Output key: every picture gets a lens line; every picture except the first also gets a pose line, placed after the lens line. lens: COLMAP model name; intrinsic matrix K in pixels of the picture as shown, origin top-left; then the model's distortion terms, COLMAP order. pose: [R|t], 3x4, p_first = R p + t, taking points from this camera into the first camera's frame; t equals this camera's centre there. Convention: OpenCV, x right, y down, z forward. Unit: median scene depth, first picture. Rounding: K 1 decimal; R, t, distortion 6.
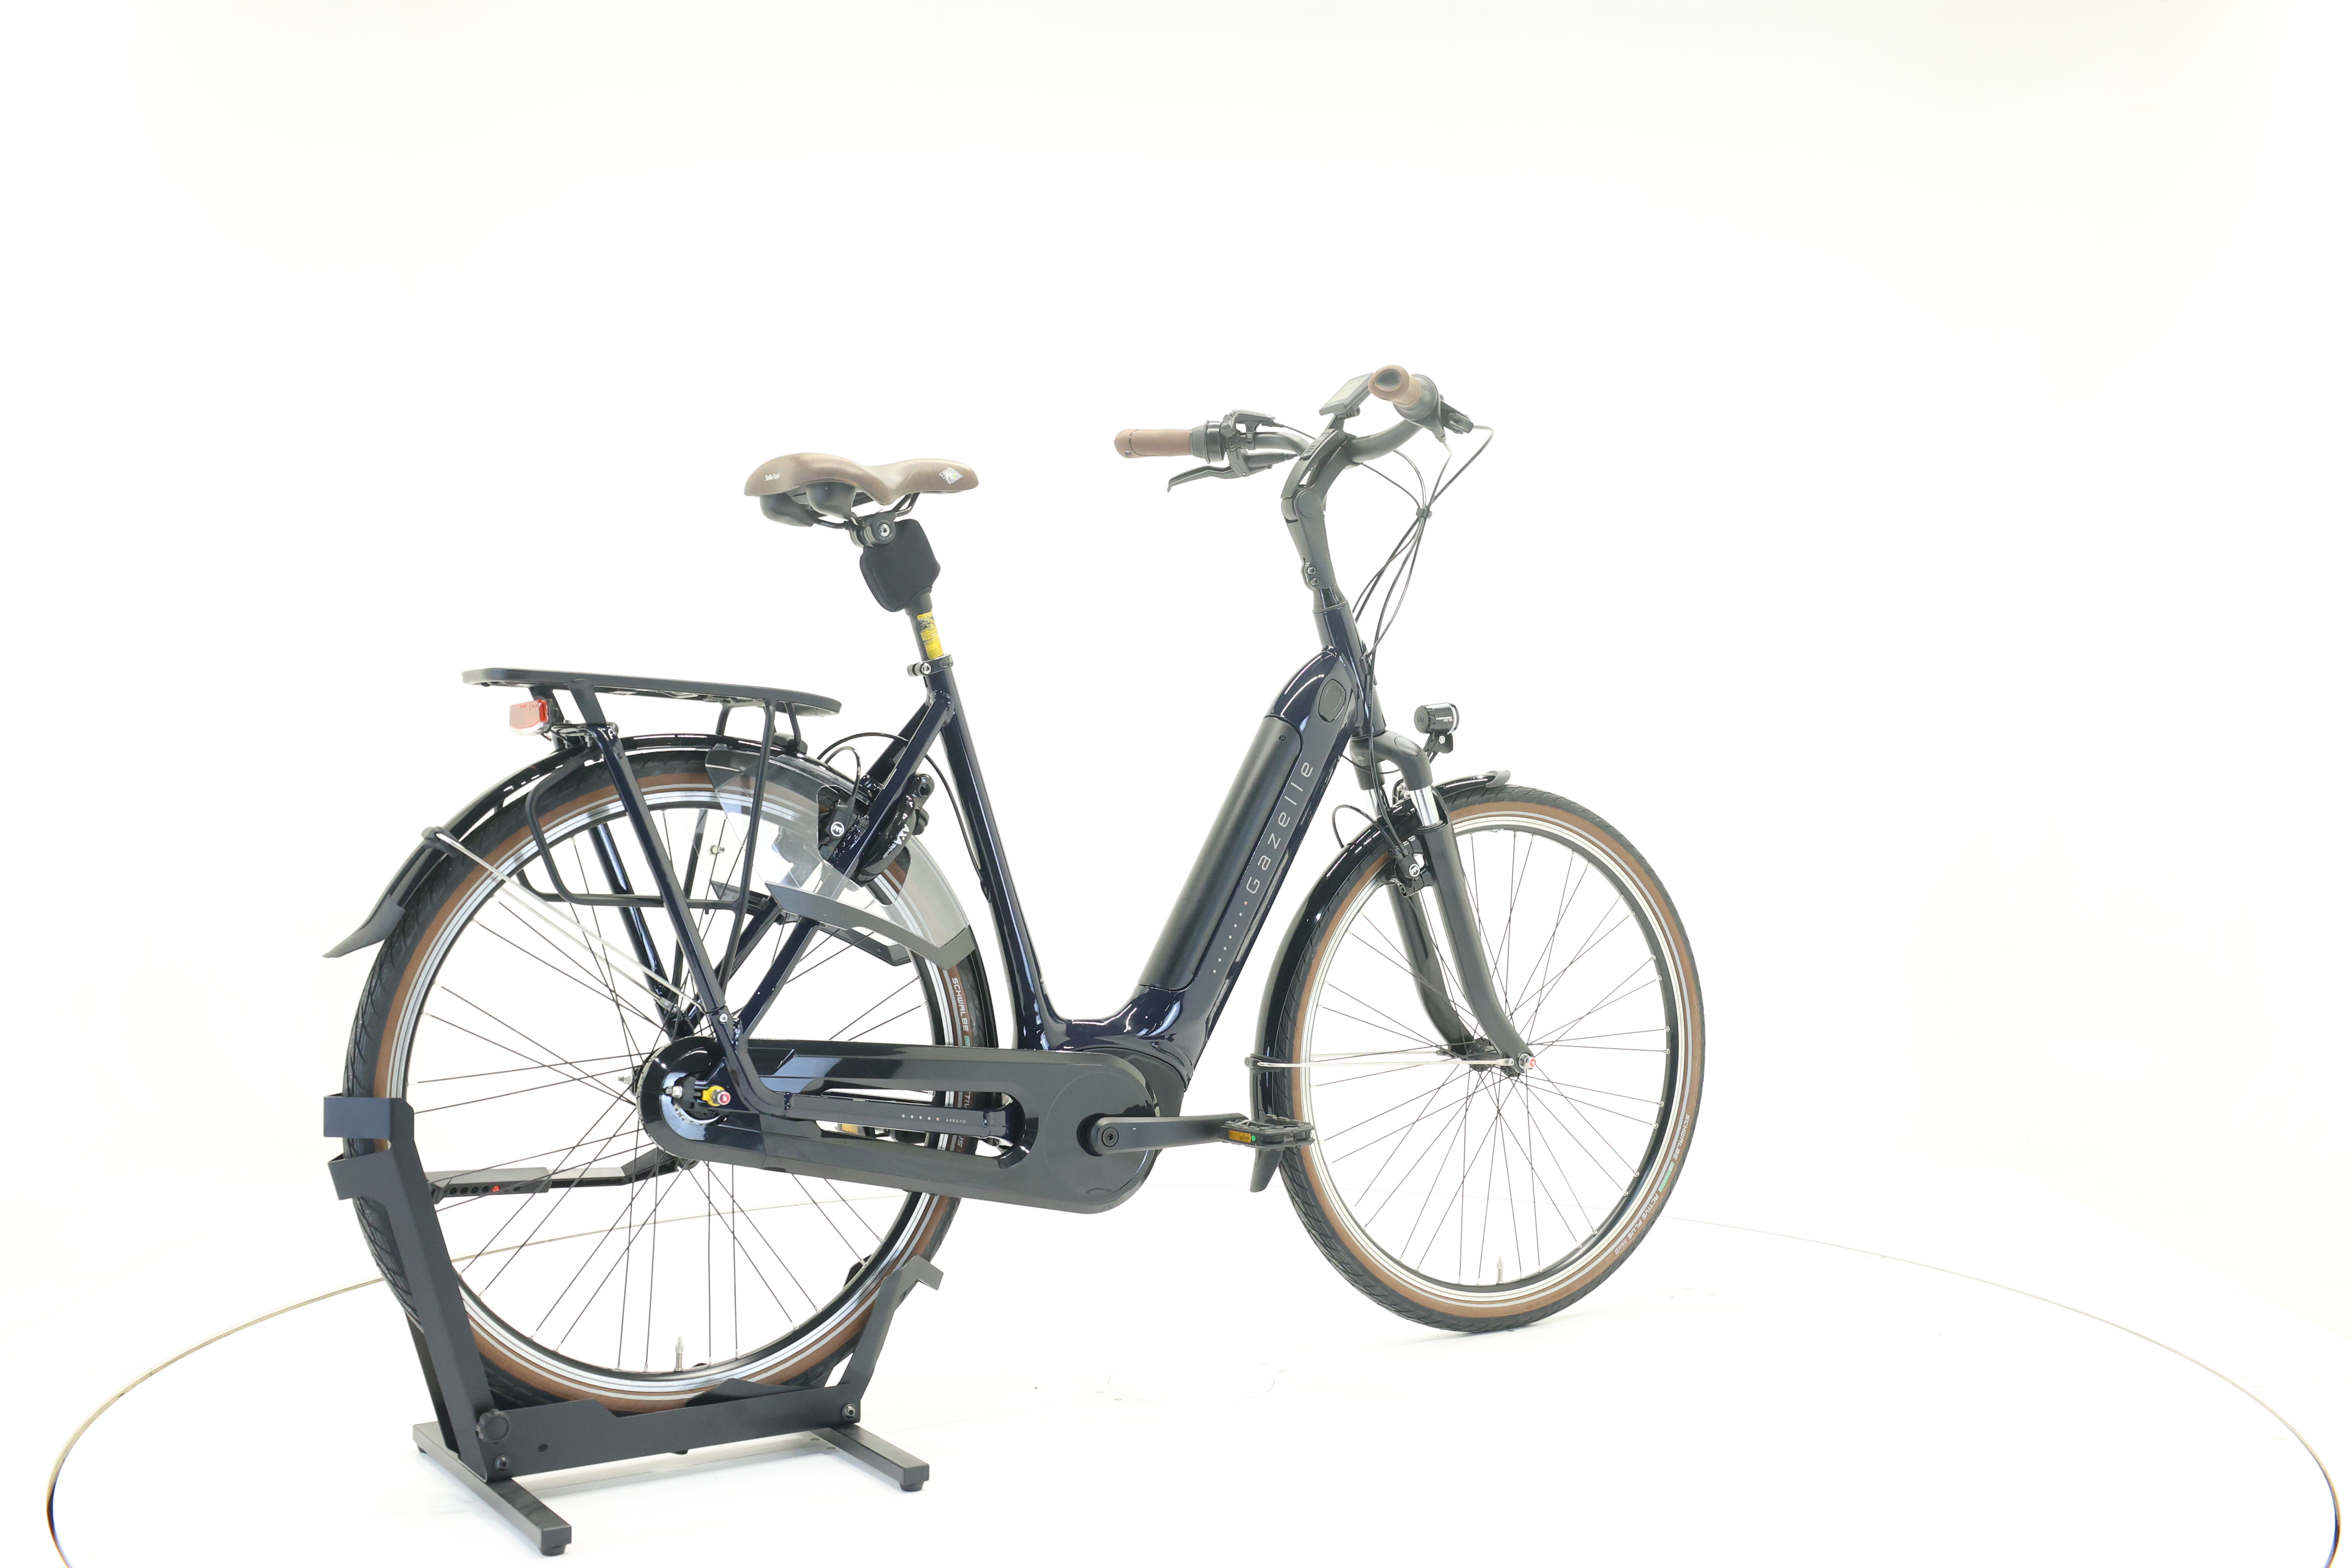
lens RADIAL K [[2632.5, 0, 1176.0], [0, 2632.5, 784.0], [0, 0, 1]] dist [0.016057, 0.012580]
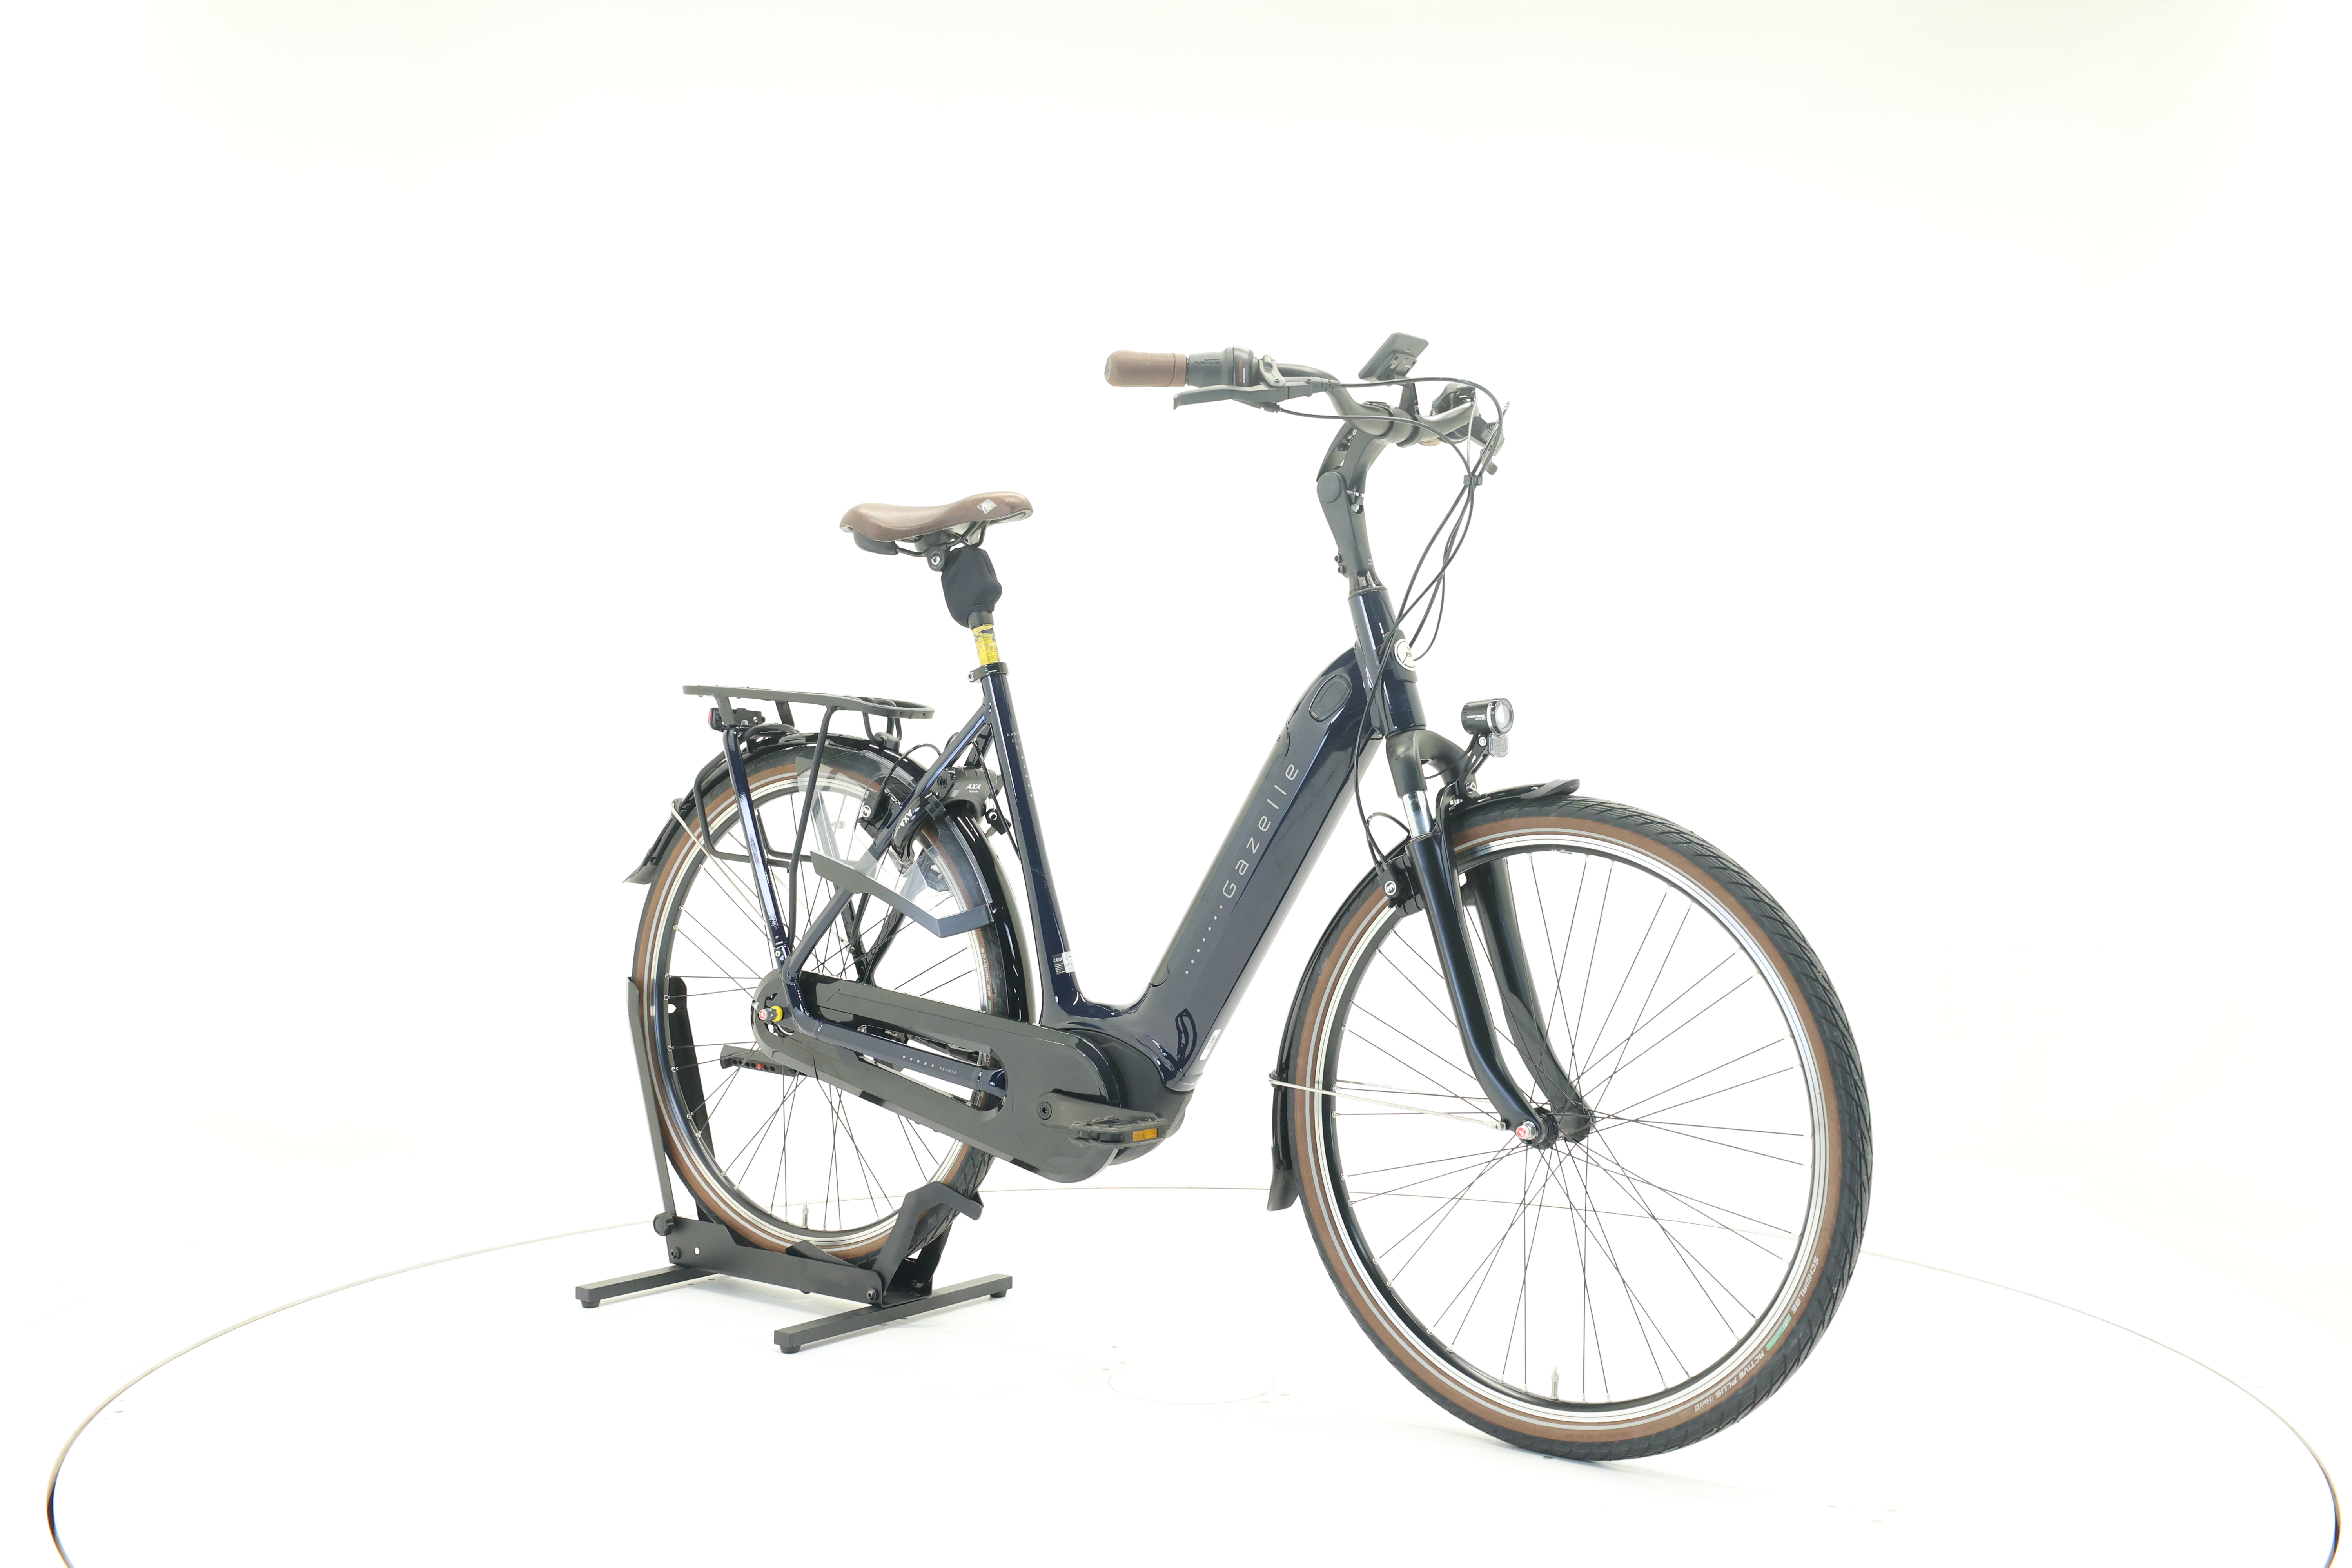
lens RADIAL K [[2632.5, 0, 1176.0], [0, 2632.5, 784.0], [0, 0, 1]] dist [0.016057, 0.012580]
pose [[0.291976, 0.015840, -0.956294, 0.922861], [-0.022899, 0.999692, 0.009567, -0.008913], [0.956151, 0.019105, 0.292249, 0.675986]]
